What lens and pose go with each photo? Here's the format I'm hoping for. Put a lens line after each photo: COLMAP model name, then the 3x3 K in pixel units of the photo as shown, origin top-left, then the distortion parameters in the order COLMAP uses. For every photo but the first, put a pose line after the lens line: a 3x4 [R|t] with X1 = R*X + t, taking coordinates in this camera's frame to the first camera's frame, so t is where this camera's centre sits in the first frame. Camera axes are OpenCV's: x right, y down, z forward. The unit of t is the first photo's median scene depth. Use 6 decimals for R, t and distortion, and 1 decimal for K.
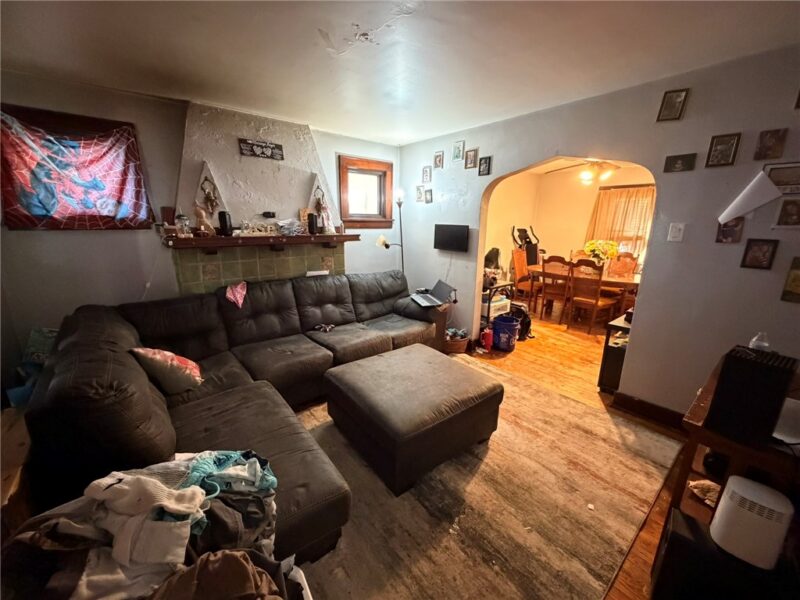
lens RADIAL K [[321.5, 0, 399.8], [0, 321.5, 301.0], [0, 0, 1]] dist [-0.000659, -0.000124]
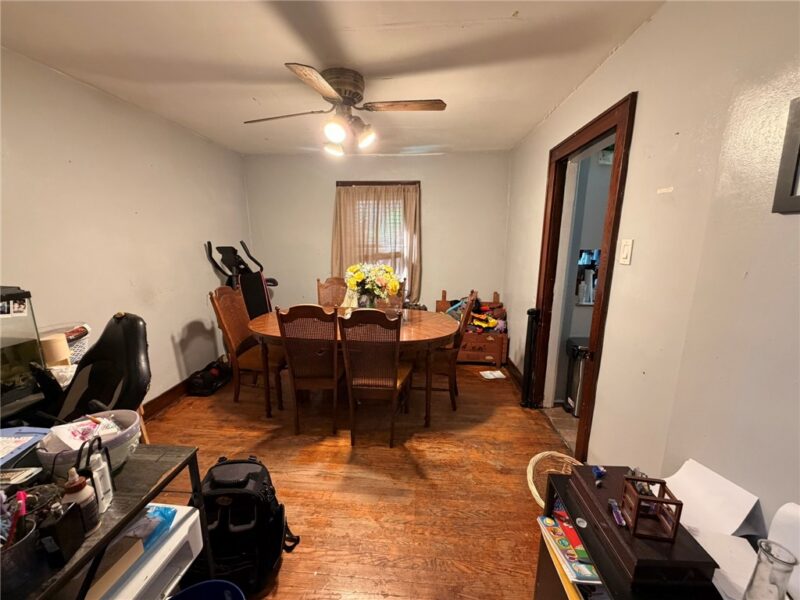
lens RADIAL K [[321.5, 0, 399.9], [0, 321.5, 303.0], [0, 0, 1]] dist [-0.000659, -0.000124]
pose [[0.697149, -0.152607, 0.700496, 0.309591], [0.176695, 0.983516, 0.038414, -0.164021], [-0.694811, 0.096994, 0.712621, 0.689003]]
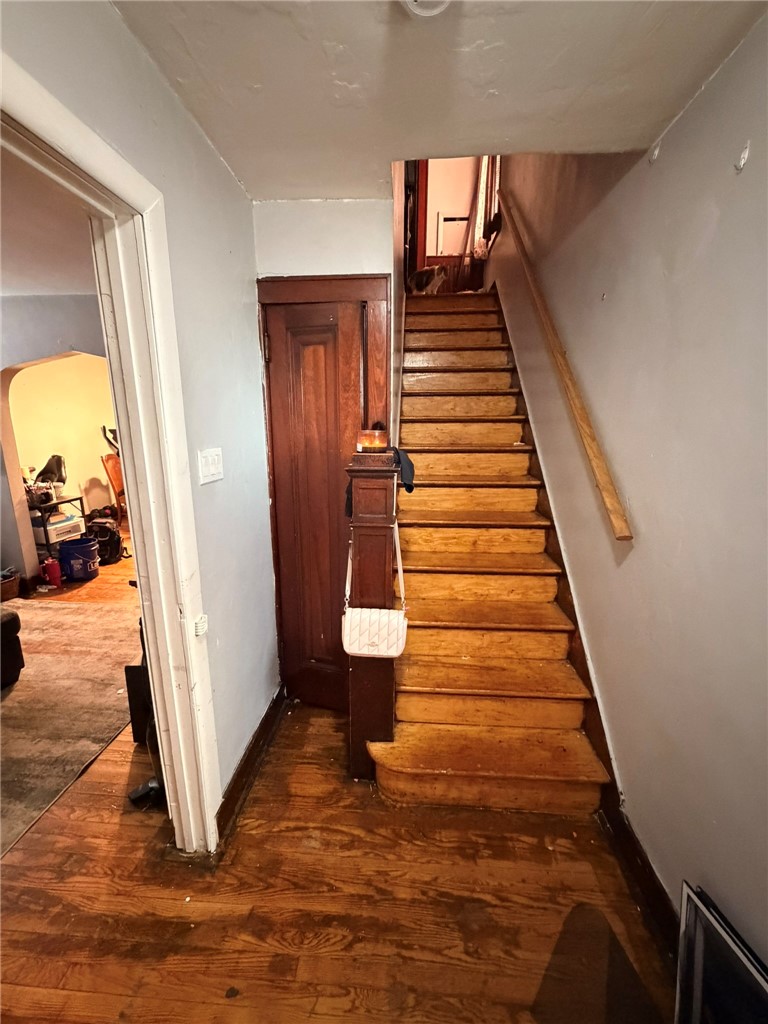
lens RADIAL K [[411.6, 0, 381.8], [0, 411.6, 511.0], [0, 0, 1]] dist [-0.000659, -0.000124]
pose [[0.698016, -0.161599, 0.697610, 0.153342], [0.175028, 0.983157, 0.052616, 0.059486], [-0.694363, 0.085374, 0.714543, -0.274387]]
